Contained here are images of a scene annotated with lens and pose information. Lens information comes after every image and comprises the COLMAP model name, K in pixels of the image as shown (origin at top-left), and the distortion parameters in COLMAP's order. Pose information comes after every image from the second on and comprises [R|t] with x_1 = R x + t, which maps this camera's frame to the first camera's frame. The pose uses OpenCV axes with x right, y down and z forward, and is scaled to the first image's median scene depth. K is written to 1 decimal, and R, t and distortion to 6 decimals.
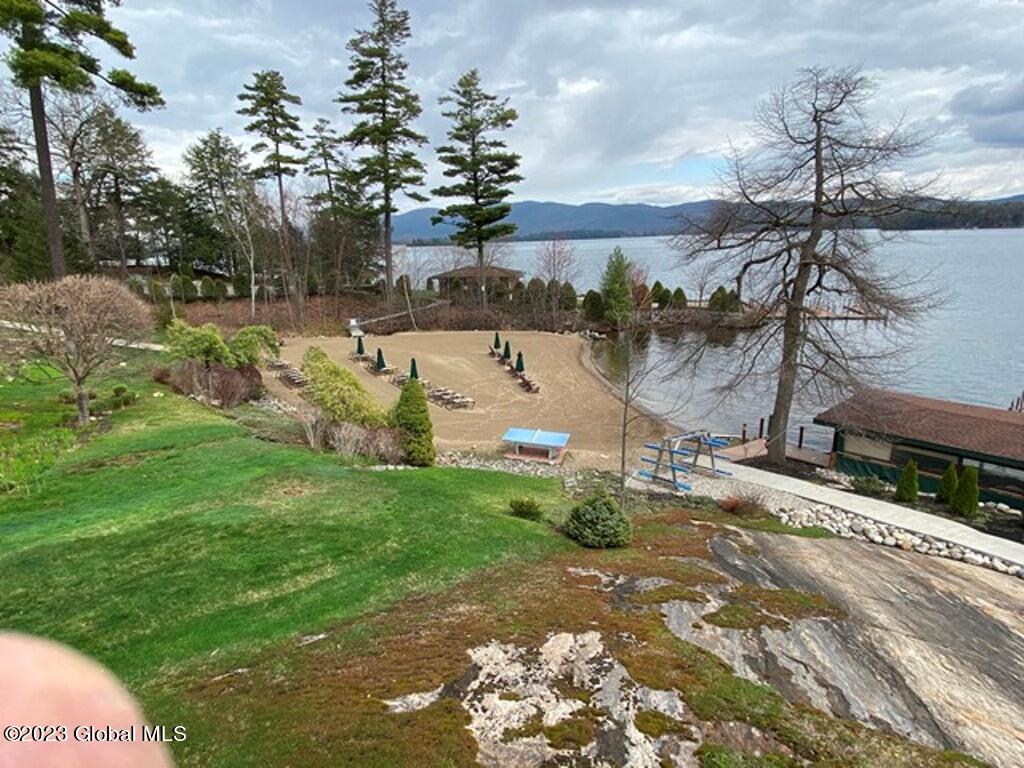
lens RADIAL K [[557.2, 0, 508.9], [0, 557.2, 384.0], [0, 0, 1]] dist [0.030913, -0.026178]
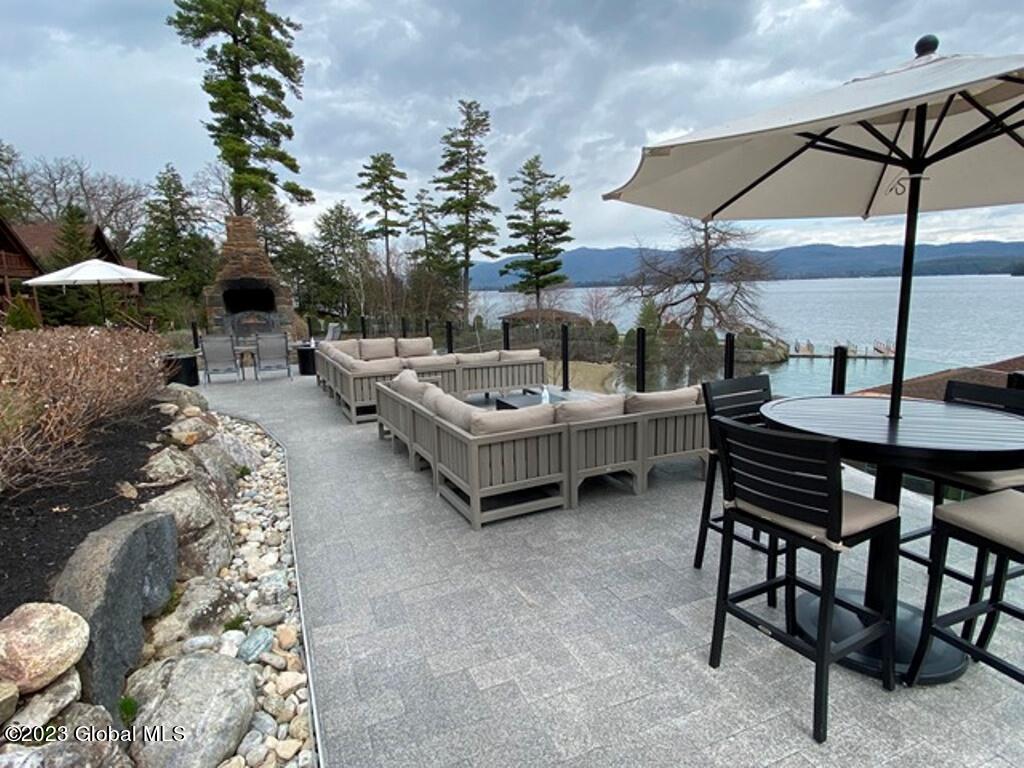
lens RADIAL K [[557.2, 0, 514.5], [0, 557.2, 404.1], [0, 0, 1]] dist [0.030913, -0.026178]
pose [[0.988564, 0.030292, -0.147726, 0.084800], [-0.036588, 0.998526, -0.040092, 0.050213], [0.146293, 0.045039, 0.988215, -0.215617]]
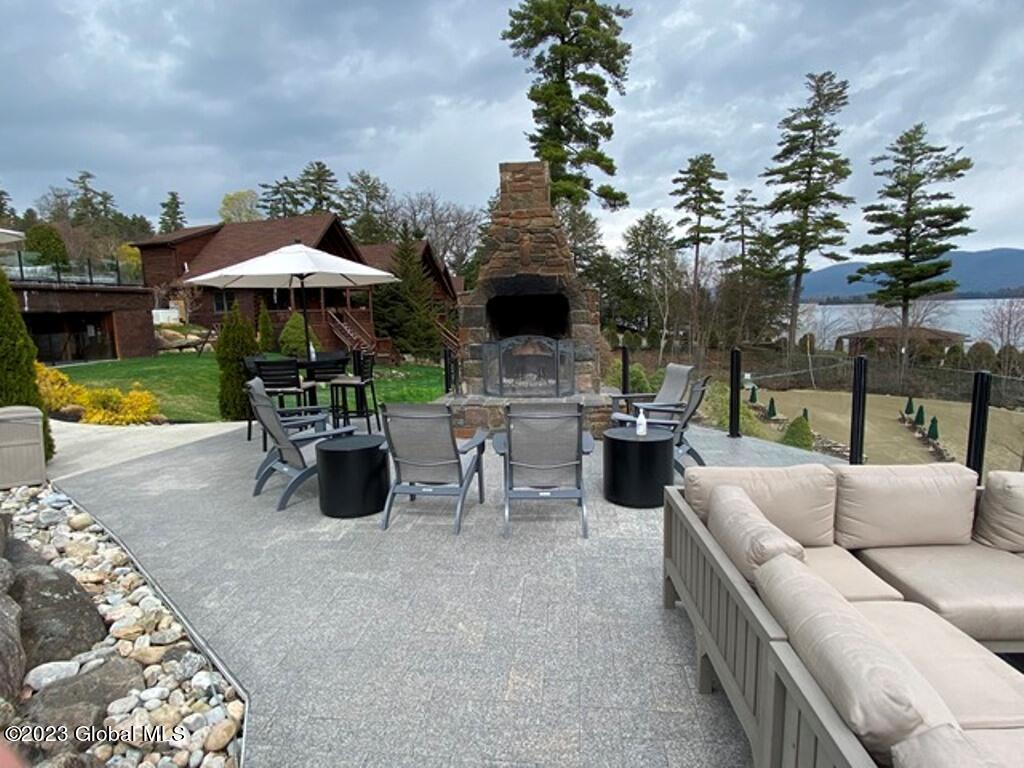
lens RADIAL K [[557.2, 0, 506.5], [0, 557.2, 394.8], [0, 0, 1]] dist [0.030913, -0.026178]
pose [[0.778492, 0.099989, -0.619639, 0.025721], [-0.151245, 0.988023, -0.030585, 0.026253], [0.609159, 0.117528, 0.784291, -0.108690]]
